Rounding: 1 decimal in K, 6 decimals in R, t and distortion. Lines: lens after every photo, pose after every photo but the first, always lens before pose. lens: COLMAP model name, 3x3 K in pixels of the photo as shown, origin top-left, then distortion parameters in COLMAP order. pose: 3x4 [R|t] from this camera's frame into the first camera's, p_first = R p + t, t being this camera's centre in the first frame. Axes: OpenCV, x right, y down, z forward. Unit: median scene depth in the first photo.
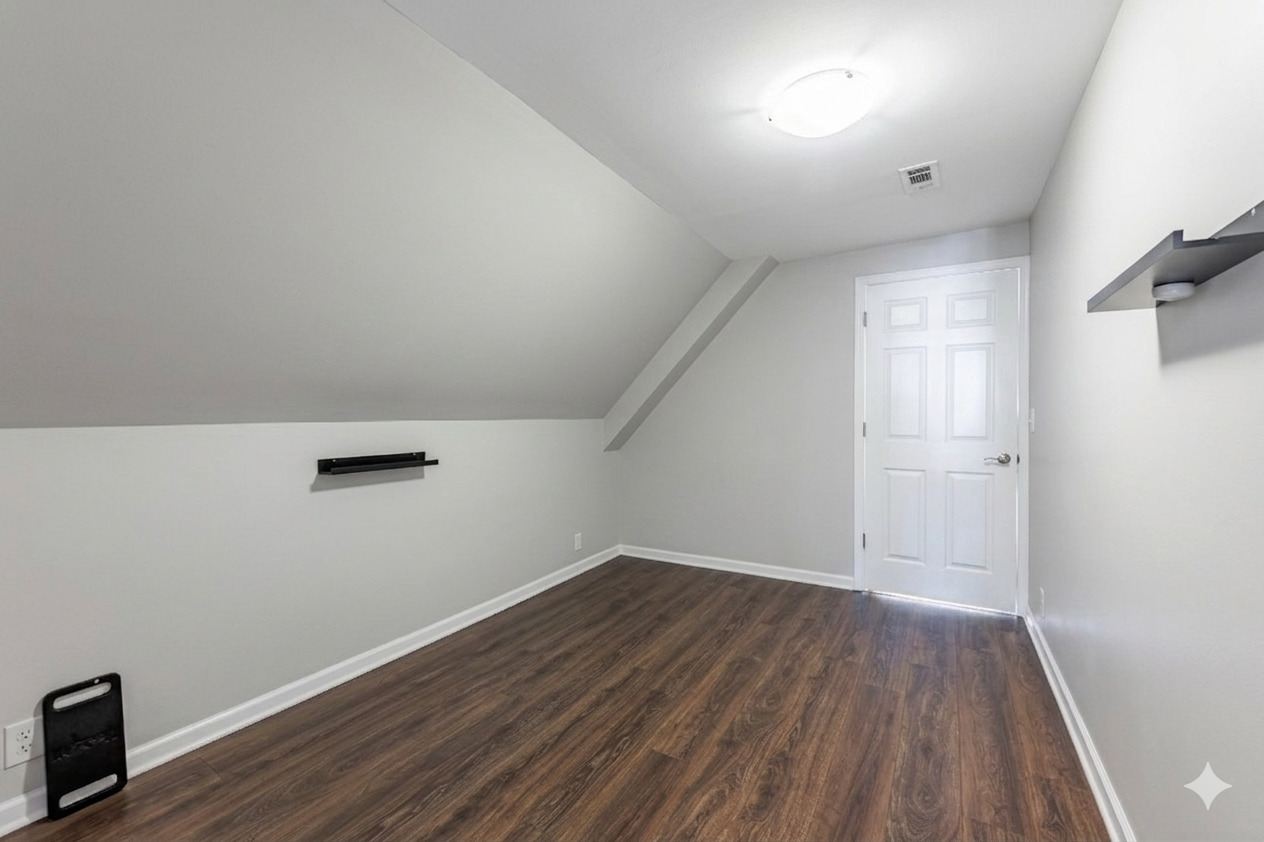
lens RADIAL K [[502.2, 0, 631.1], [0, 502.2, 417.9], [0, 0, 1]] dist [0.003843, -0.000187]
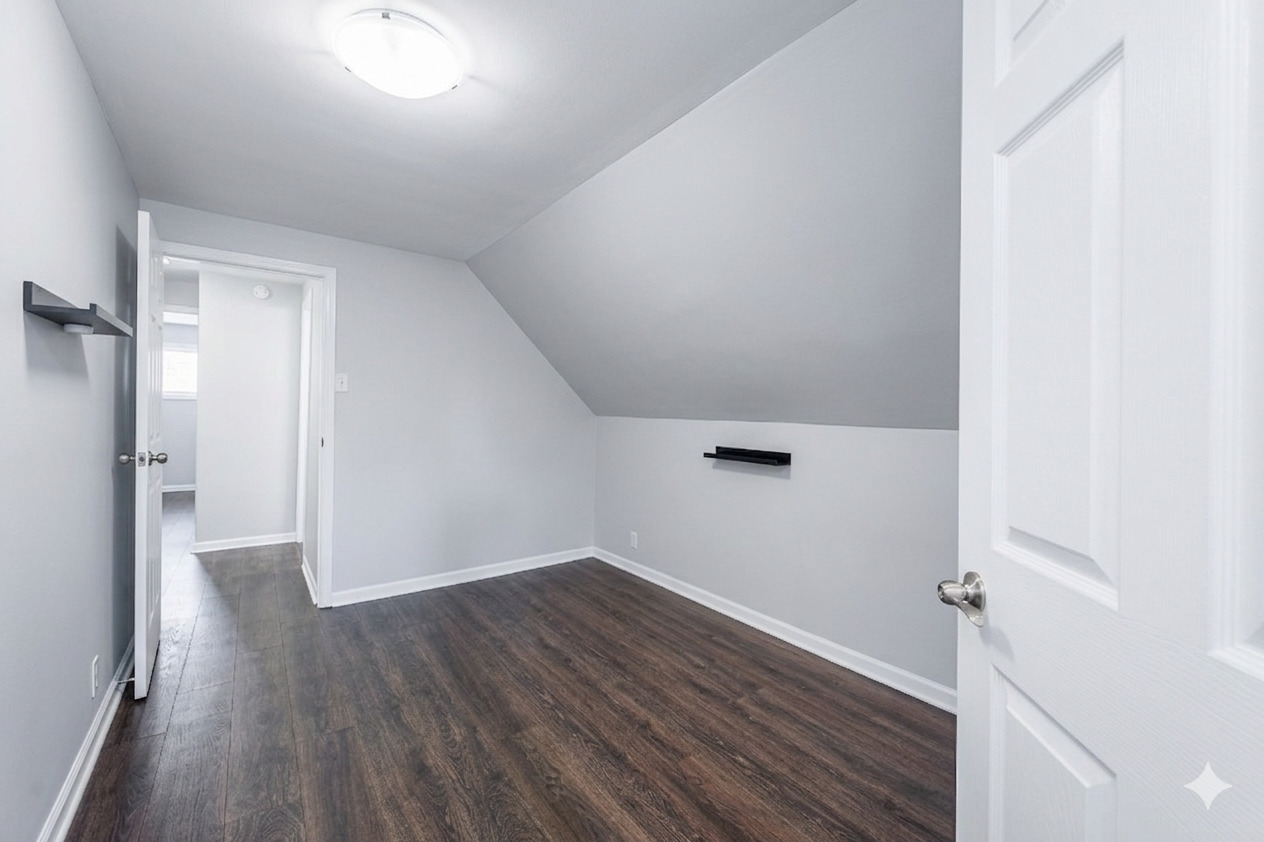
lens RADIAL K [[502.2, 0, 631.1], [0, 502.2, 417.9], [0, 0, 1]] dist [0.003843, -0.000187]
pose [[-0.350052, 0.009458, -0.936683, 0.791992], [-0.023921, 0.999533, 0.019032, -0.016249], [0.936425, 0.029069, -0.349662, 1.269234]]
